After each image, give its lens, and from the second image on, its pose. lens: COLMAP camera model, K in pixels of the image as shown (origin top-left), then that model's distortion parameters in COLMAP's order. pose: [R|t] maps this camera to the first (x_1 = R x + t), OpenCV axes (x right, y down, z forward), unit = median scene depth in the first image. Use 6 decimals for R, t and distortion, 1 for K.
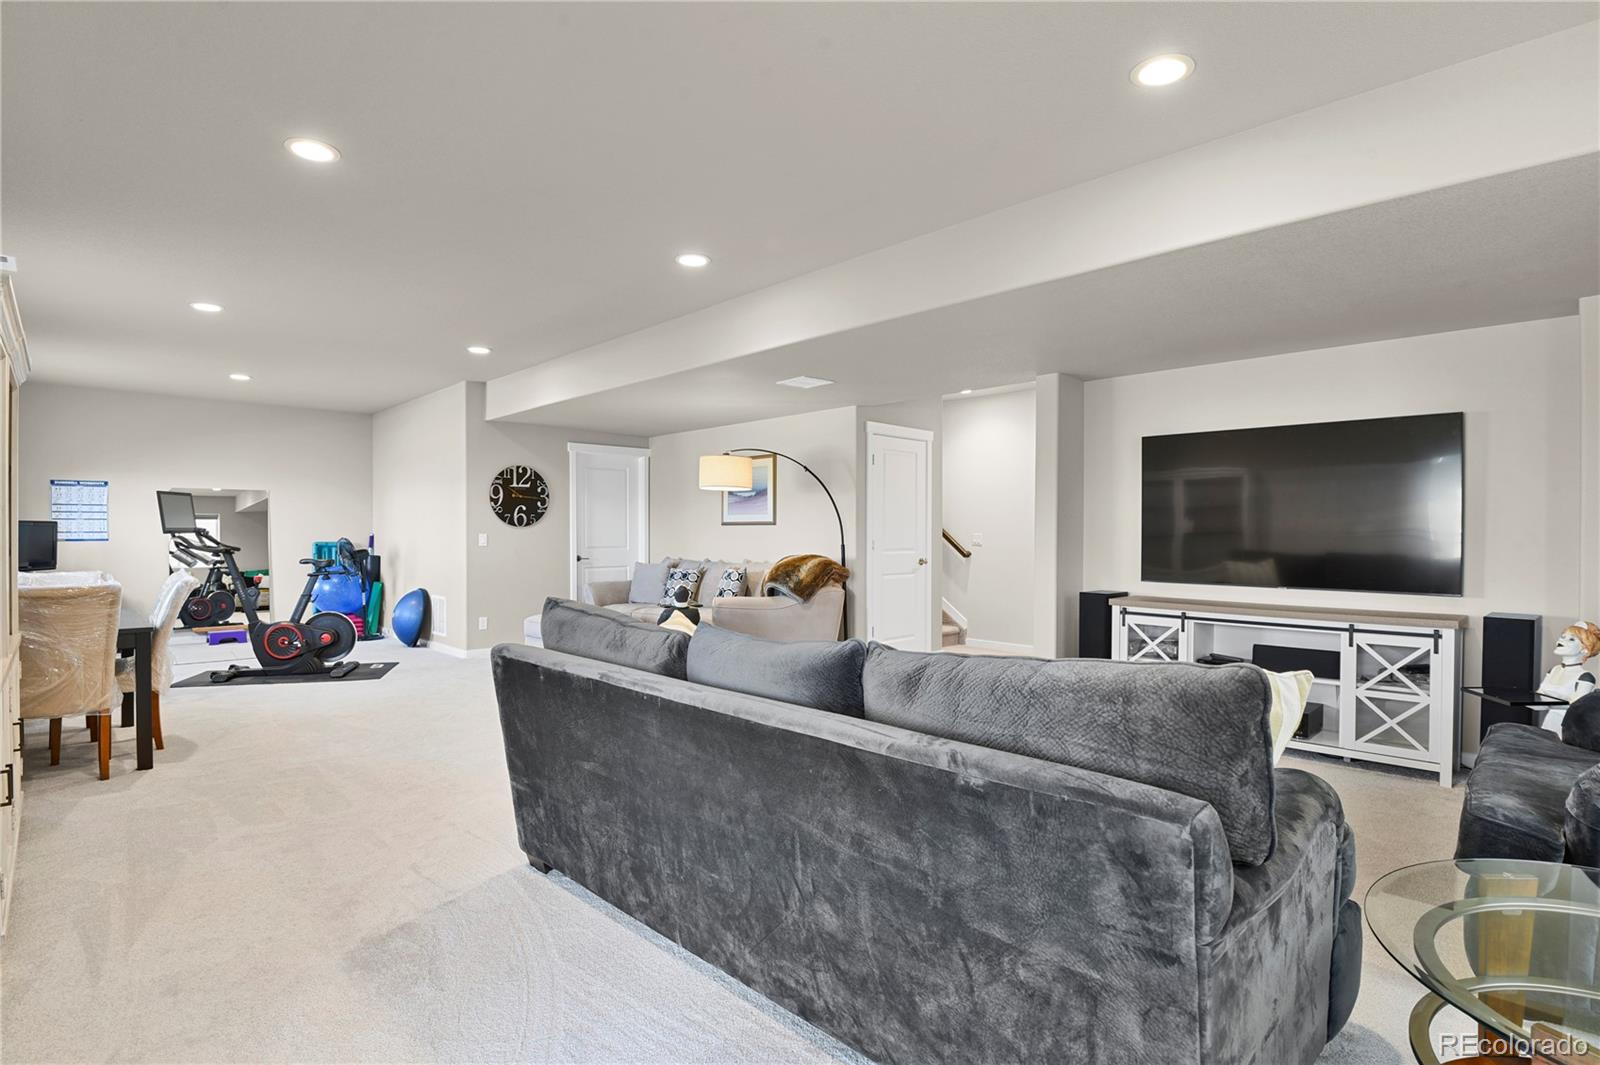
lens RADIAL K [[784.9, 0, 804.6], [0, 784.9, 534.6], [0, 0, 1]] dist [-0.019816, -0.000898]
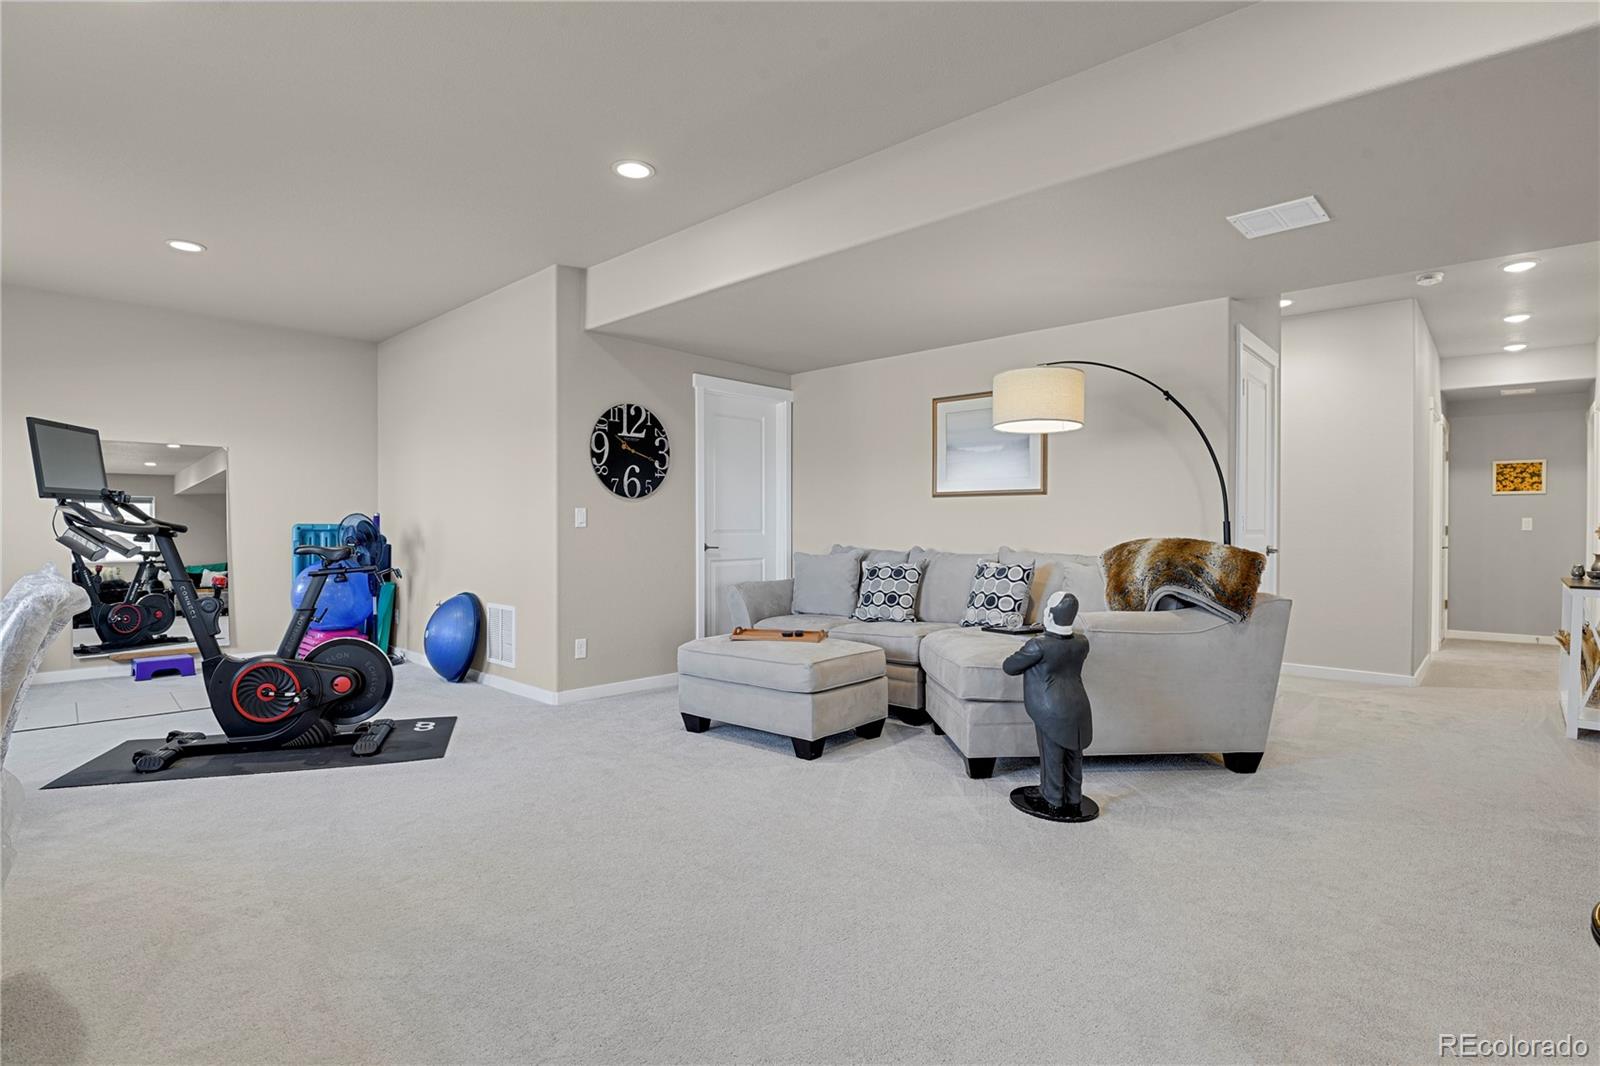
lens RADIAL K [[784.9, 0, 800.8], [0, 784.9, 530.7], [0, 0, 1]] dist [-0.019816, -0.000898]
pose [[0.998852, 0.001058, 0.047881, -0.258091], [-0.001195, 0.999995, 0.002819, 0.015343], [-0.047878, -0.002873, 0.998849, 0.348711]]
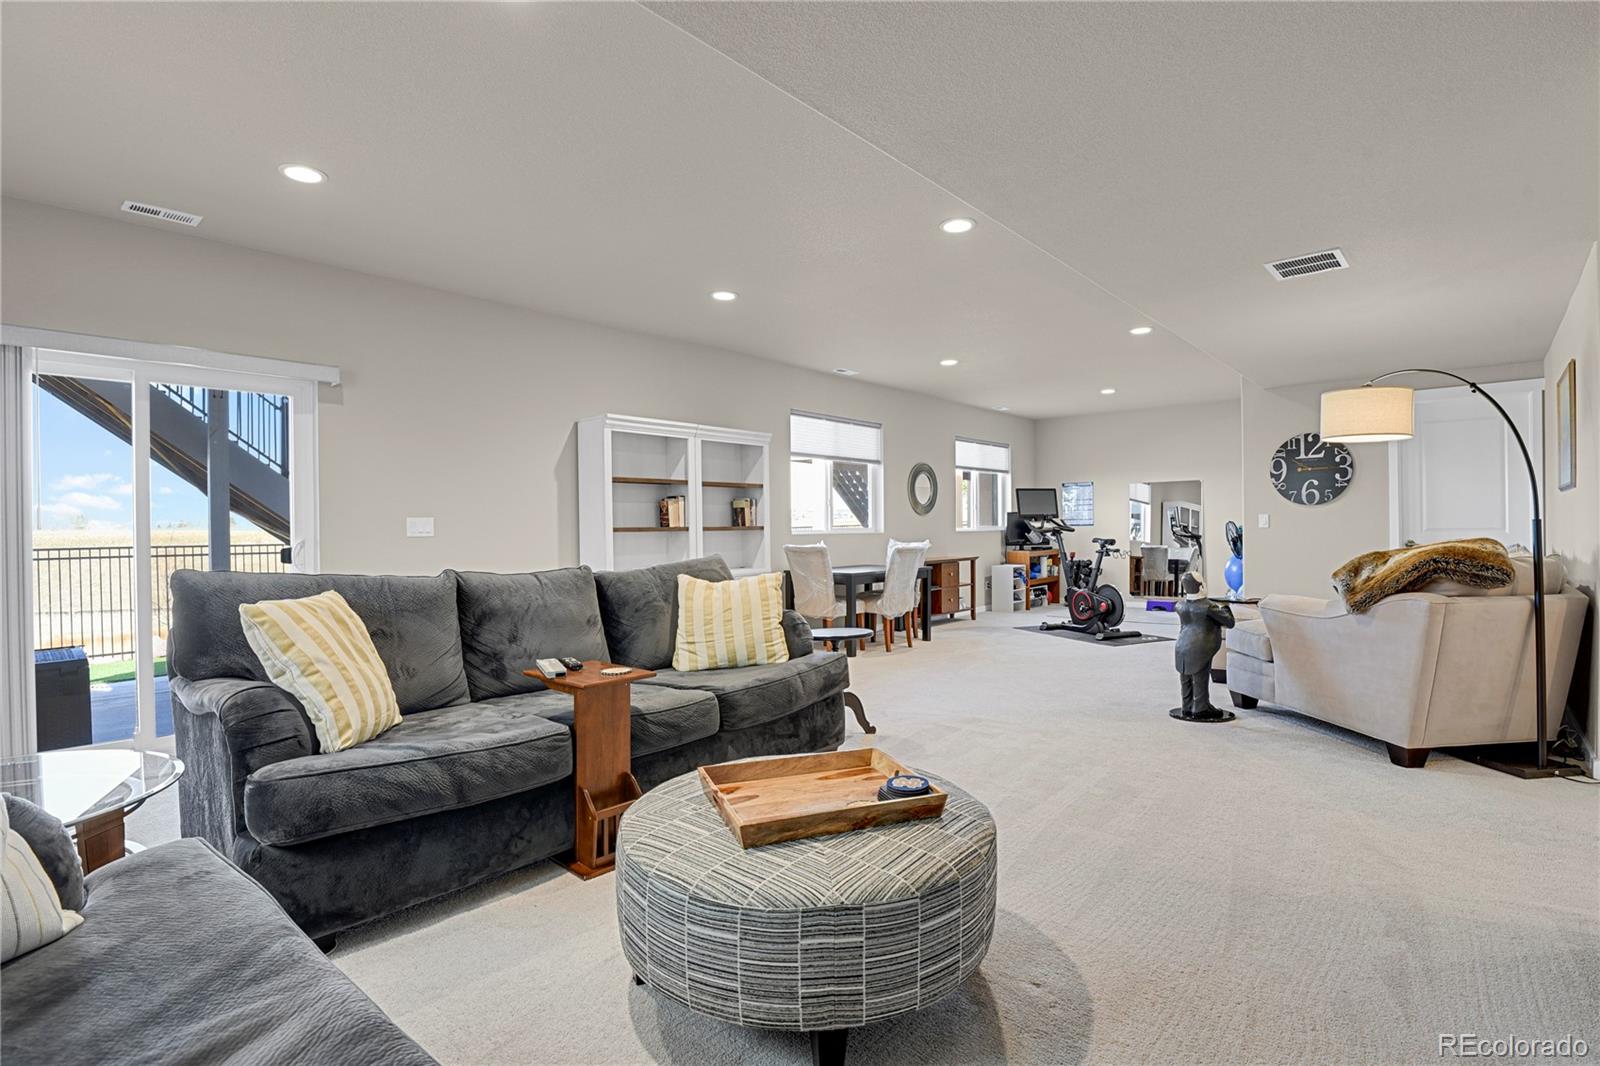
lens RADIAL K [[796.5, 0, 811.9], [0, 796.5, 532.2], [0, 0, 1]] dist [-0.004366, -0.000284]
pose [[0.077406, 0.001875, -0.996998, 0.458451], [0.008739, 0.999959, 0.002559, 0.012694], [0.996961, -0.008911, 0.077387, 0.401448]]
